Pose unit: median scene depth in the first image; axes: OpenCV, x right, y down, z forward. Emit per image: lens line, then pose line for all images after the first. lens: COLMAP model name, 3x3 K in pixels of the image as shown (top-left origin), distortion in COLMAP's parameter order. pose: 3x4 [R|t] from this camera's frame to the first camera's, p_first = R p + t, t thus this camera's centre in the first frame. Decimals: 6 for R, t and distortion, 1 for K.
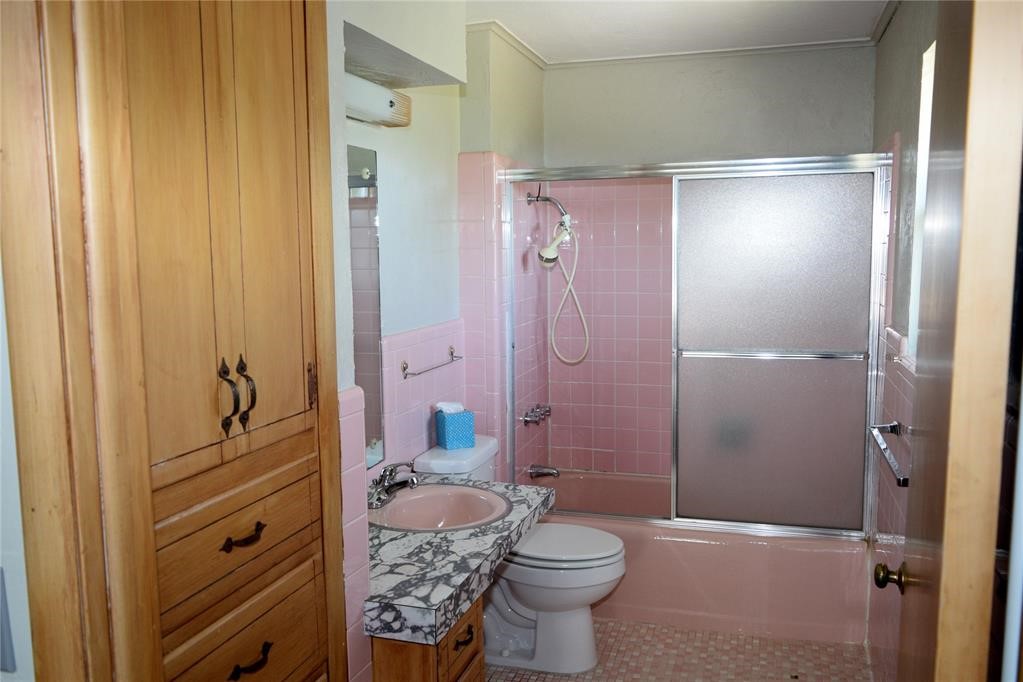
lens RADIAL K [[798.4, 0, 508.9], [0, 798.4, 338.8], [0, 0, 1]] dist [-0.010718, 0.002012]
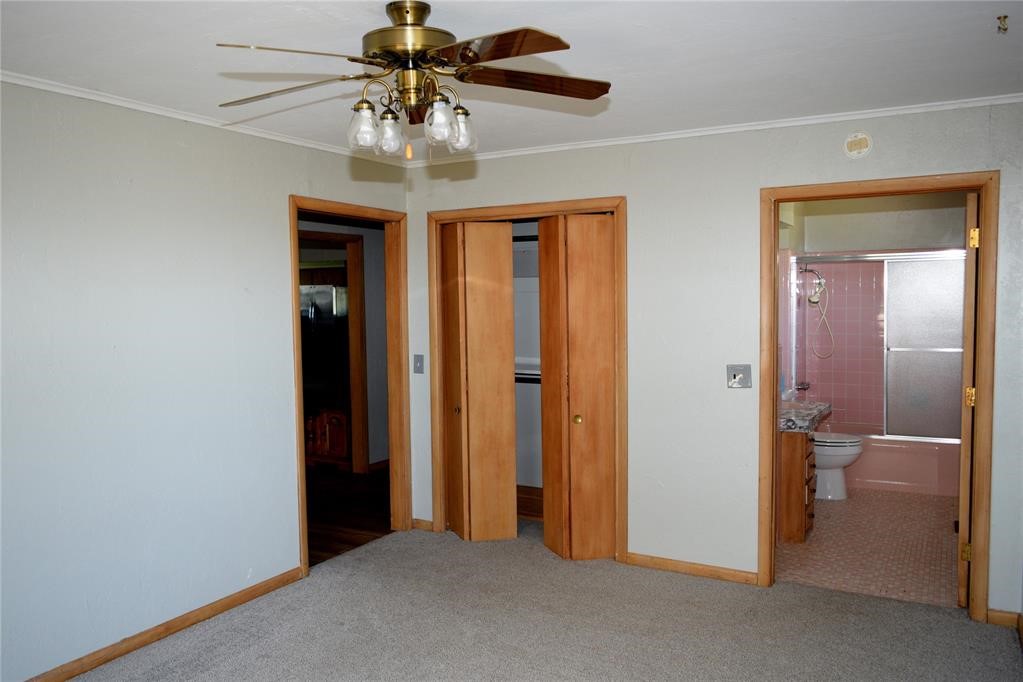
lens RADIAL K [[798.4, 0, 508.9], [0, 798.4, 338.8], [0, 0, 1]] dist [-0.010718, 0.002012]
pose [[0.980859, 0.009706, -0.194477, -0.319632], [-0.021702, 0.997984, -0.059648, 0.128419], [0.193506, 0.062727, 0.979092, -1.099015]]
